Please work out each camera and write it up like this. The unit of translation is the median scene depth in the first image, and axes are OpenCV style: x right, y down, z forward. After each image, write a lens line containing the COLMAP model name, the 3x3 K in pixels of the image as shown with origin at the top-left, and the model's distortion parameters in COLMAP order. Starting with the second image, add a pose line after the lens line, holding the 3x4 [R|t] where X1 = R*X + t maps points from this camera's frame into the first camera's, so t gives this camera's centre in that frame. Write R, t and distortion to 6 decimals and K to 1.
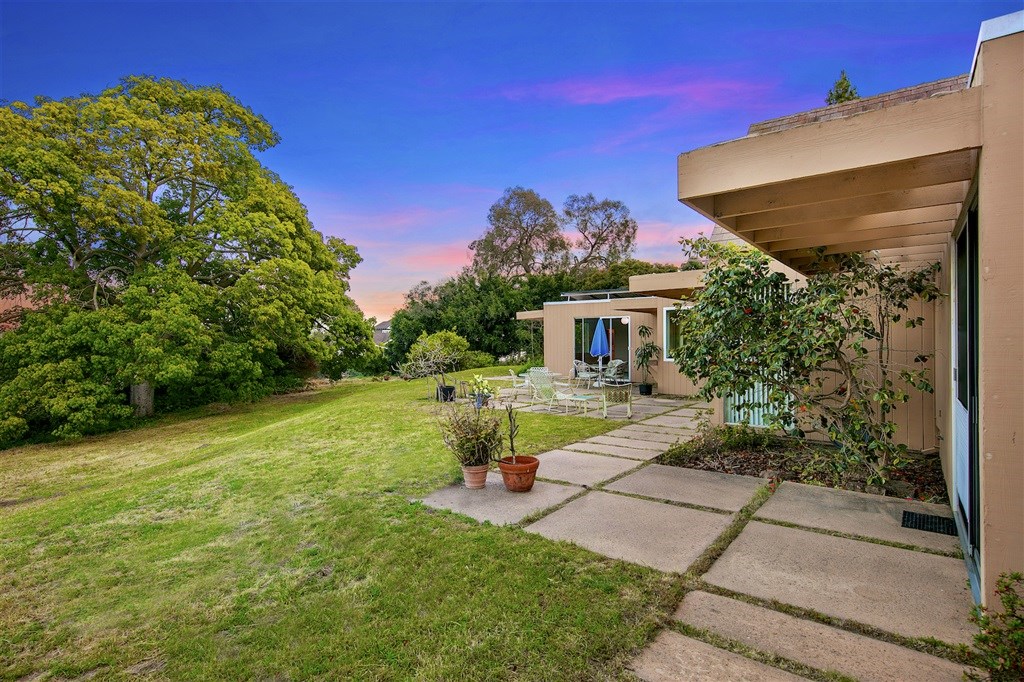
lens RADIAL K [[522.2, 0, 529.5], [0, 522.2, 339.8], [0, 0, 1]] dist [-0.001207, -0.000402]
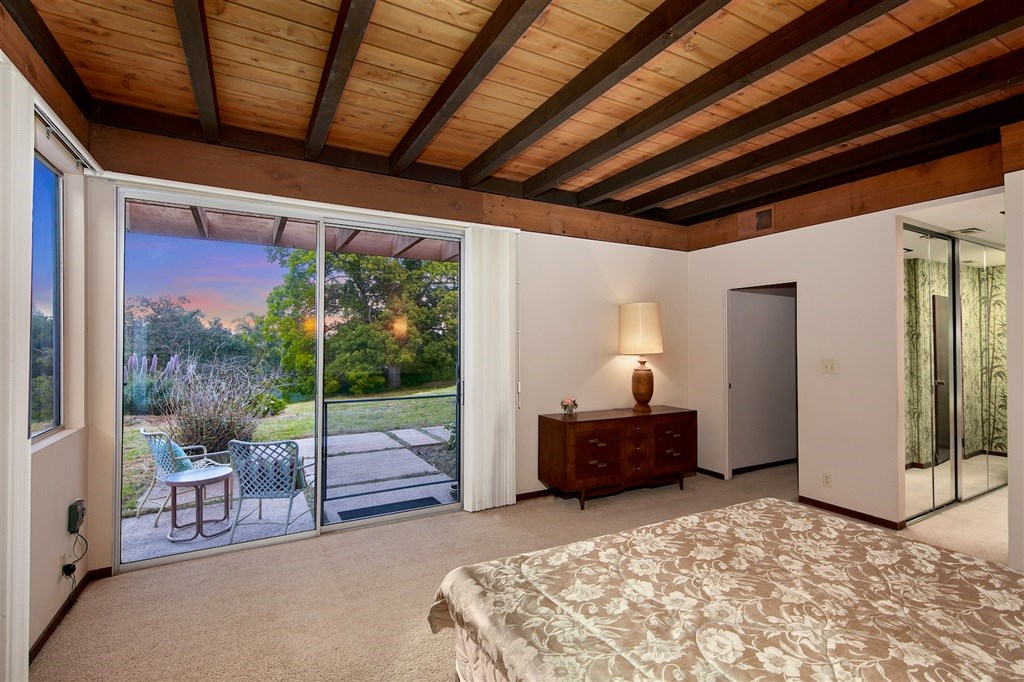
lens RADIAL K [[477.6, 0, 512.4], [0, 477.6, 337.4], [0, 0, 1]] dist [0.005894, -0.000268]
pose [[0.910426, -0.005476, -0.413635, 0.298404], [0.005290, 0.999985, -0.001593, -0.004543], [0.413637, -0.000738, 0.910441, -0.293203]]
